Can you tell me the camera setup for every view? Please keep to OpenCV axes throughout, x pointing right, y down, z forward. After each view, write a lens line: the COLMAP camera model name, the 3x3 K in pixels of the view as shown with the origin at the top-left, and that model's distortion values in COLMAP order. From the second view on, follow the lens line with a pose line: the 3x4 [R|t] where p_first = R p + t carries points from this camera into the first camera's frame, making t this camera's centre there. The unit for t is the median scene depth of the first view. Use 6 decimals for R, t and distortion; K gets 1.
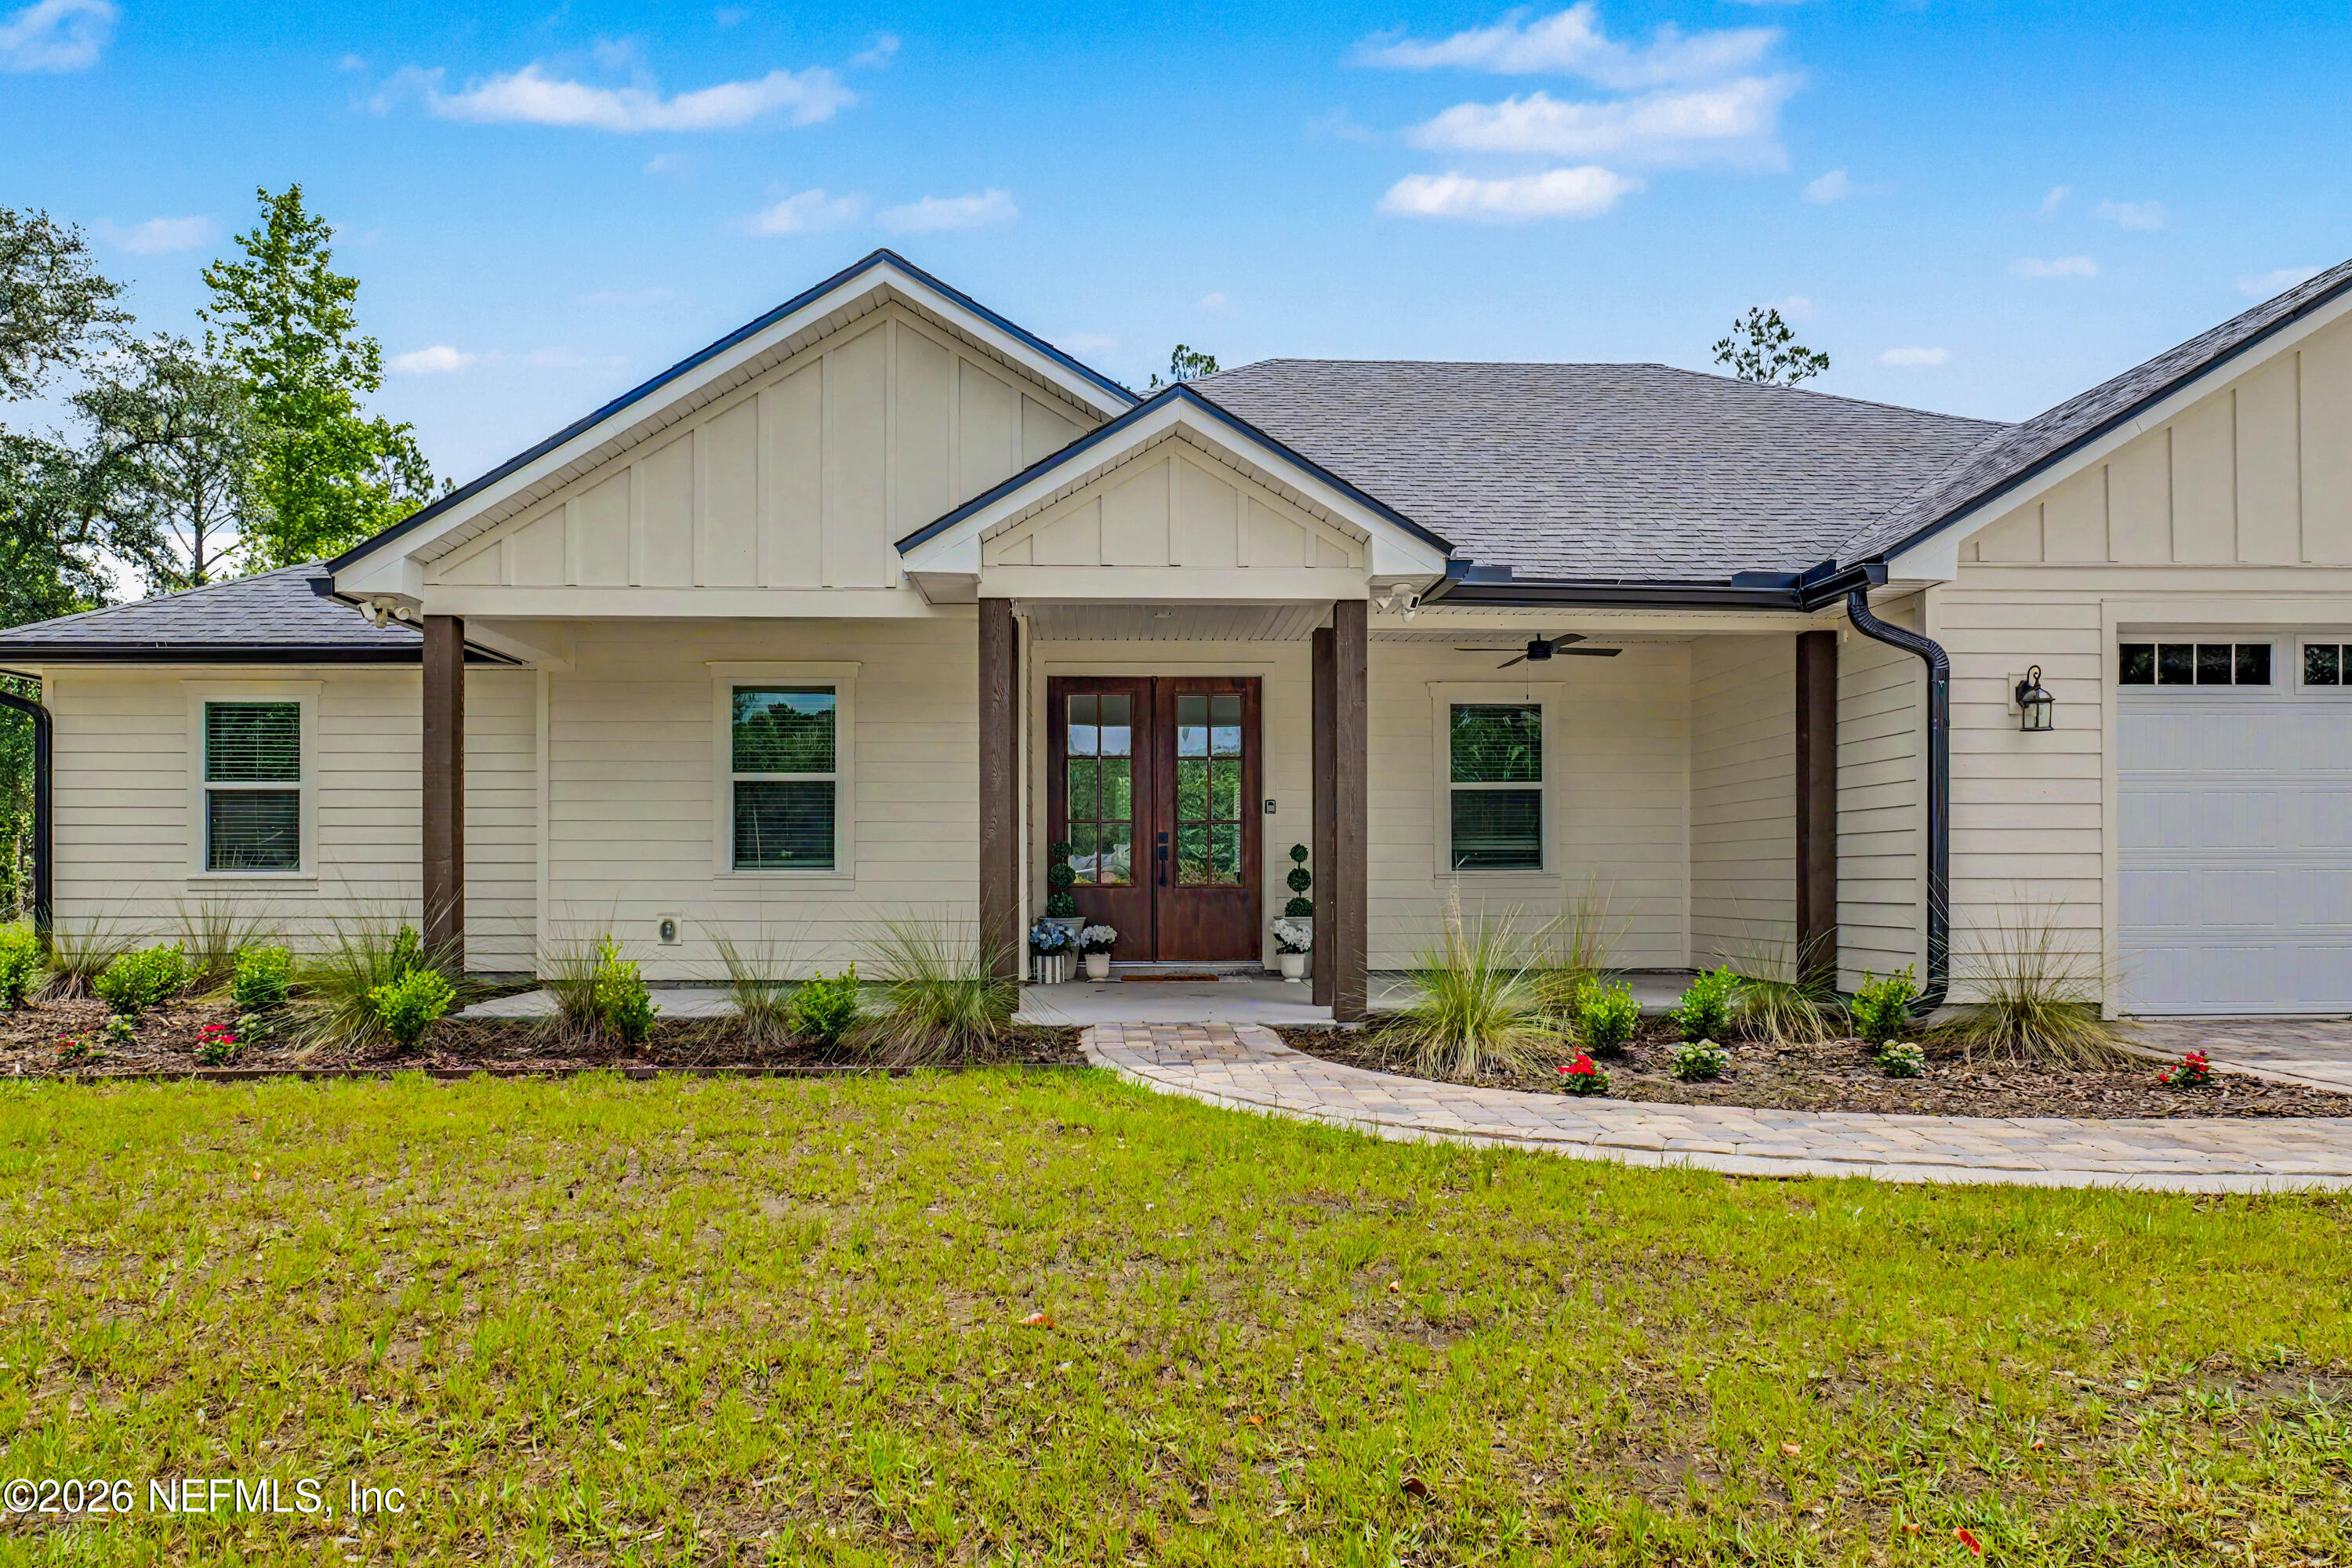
lens RADIAL K [[1419.9, 0, 1162.2], [0, 1419.9, 872.6], [0, 0, 1]] dist [-0.023892, 0.000858]
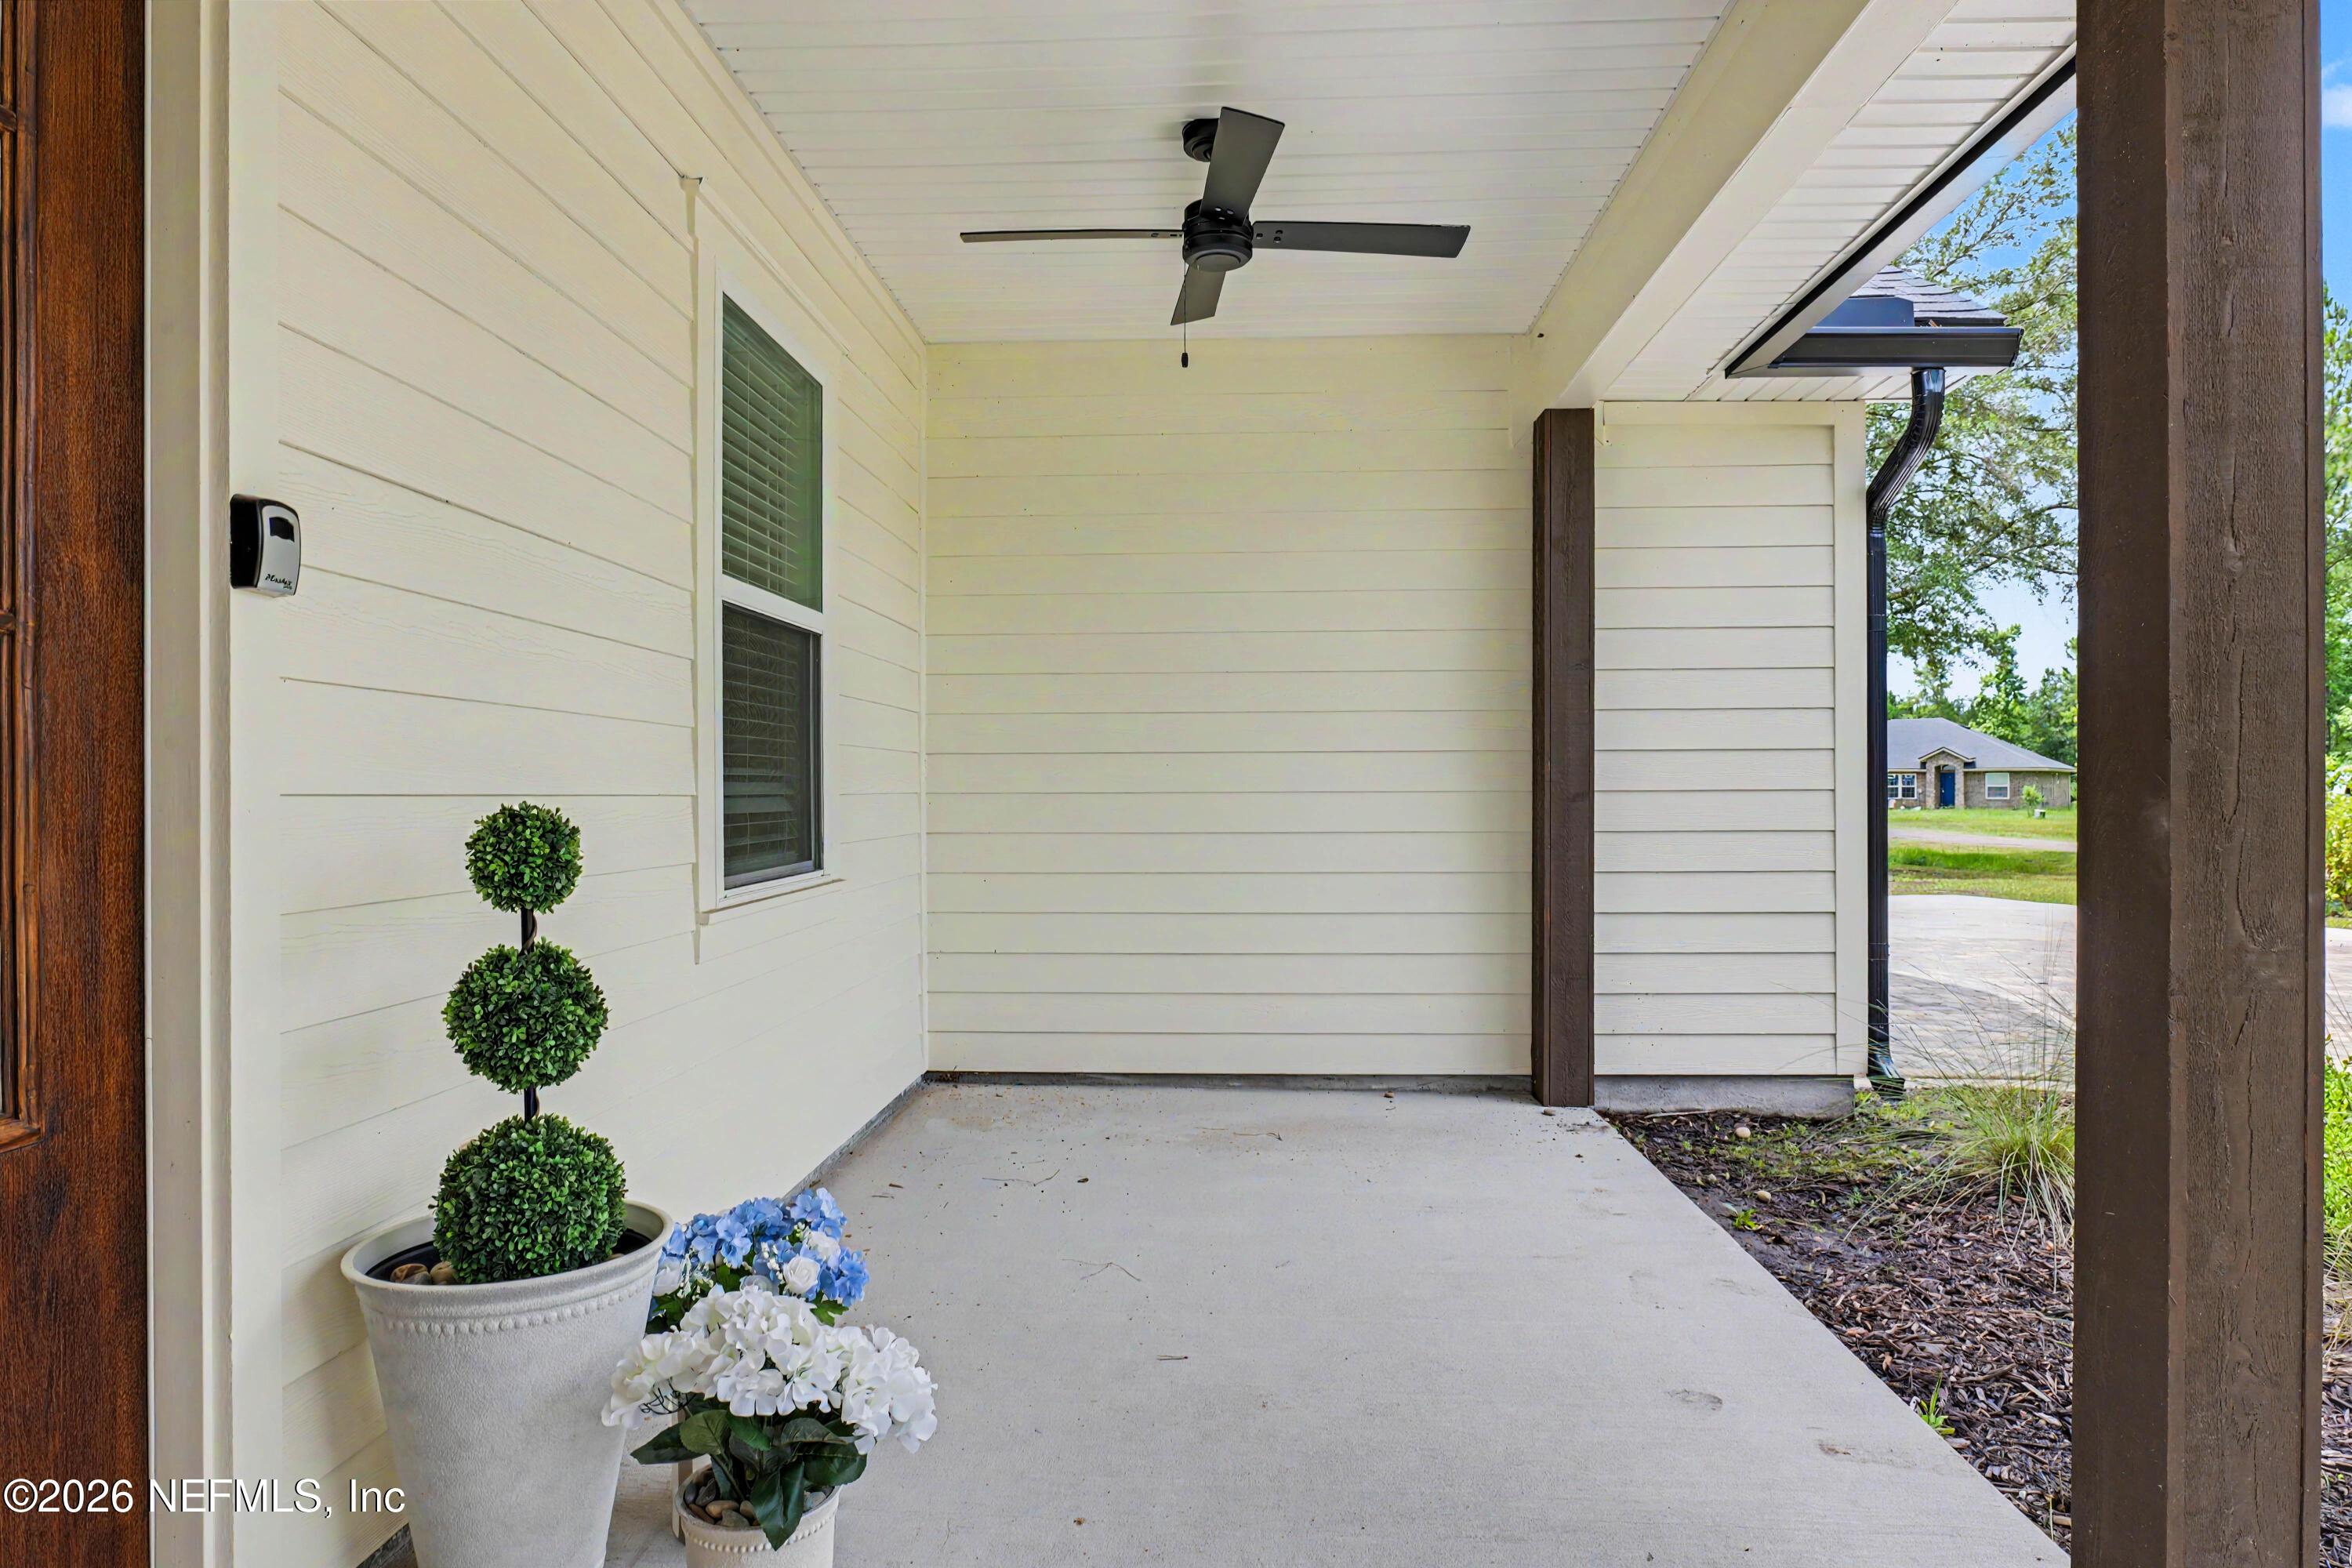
lens RADIAL K [[1382.1, 0, 1185.2], [0, 1382.1, 793.0], [0, 0, 1]] dist [-0.011819, 0.000557]
pose [[0.066436, -0.001021, 0.997790, -0.060094], [0.001407, 0.999999, 0.000929, -0.021129], [-0.997790, 0.001342, 0.066437, 0.907293]]
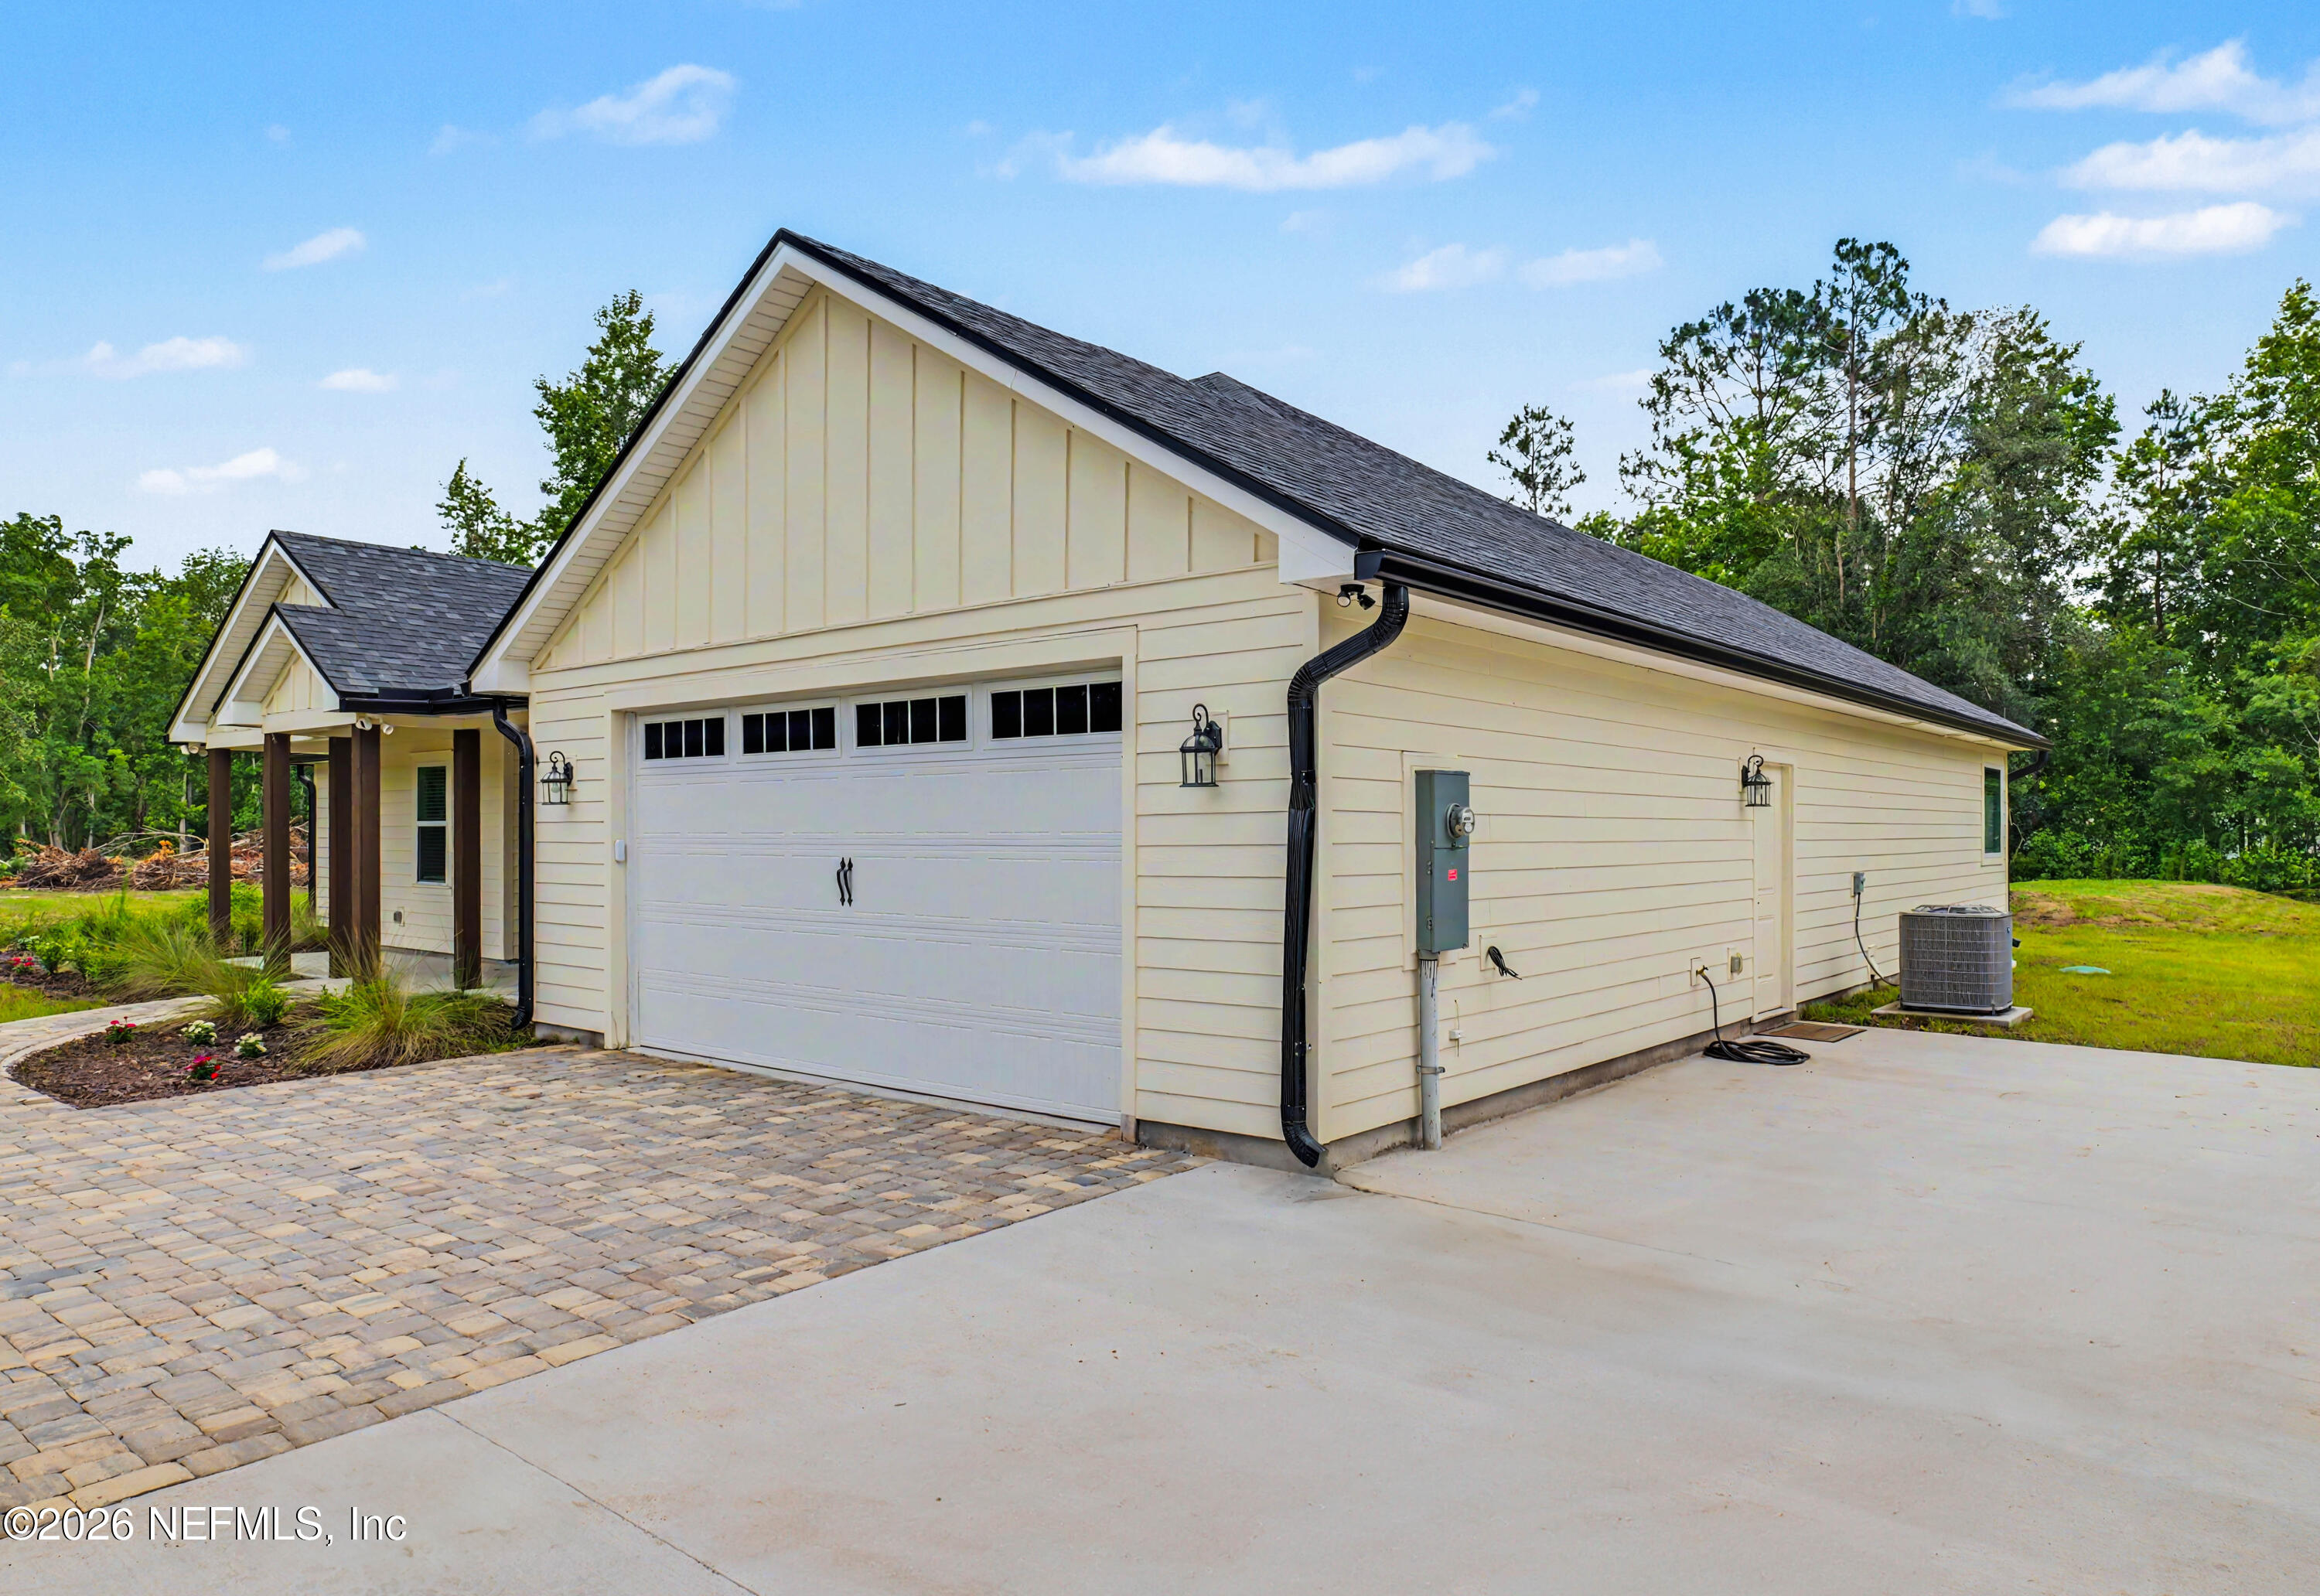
lens RADIAL K [[1443.2, 0, 1159.8], [0, 1443.2, 782.8], [0, 0, 1]] dist [0.001857, -0.001773]
pose [[0.767164, -0.021119, -0.641103, 1.306510], [0.002444, 0.999547, -0.030002, -0.057837], [0.641446, 0.021450, 0.766868, 0.270922]]
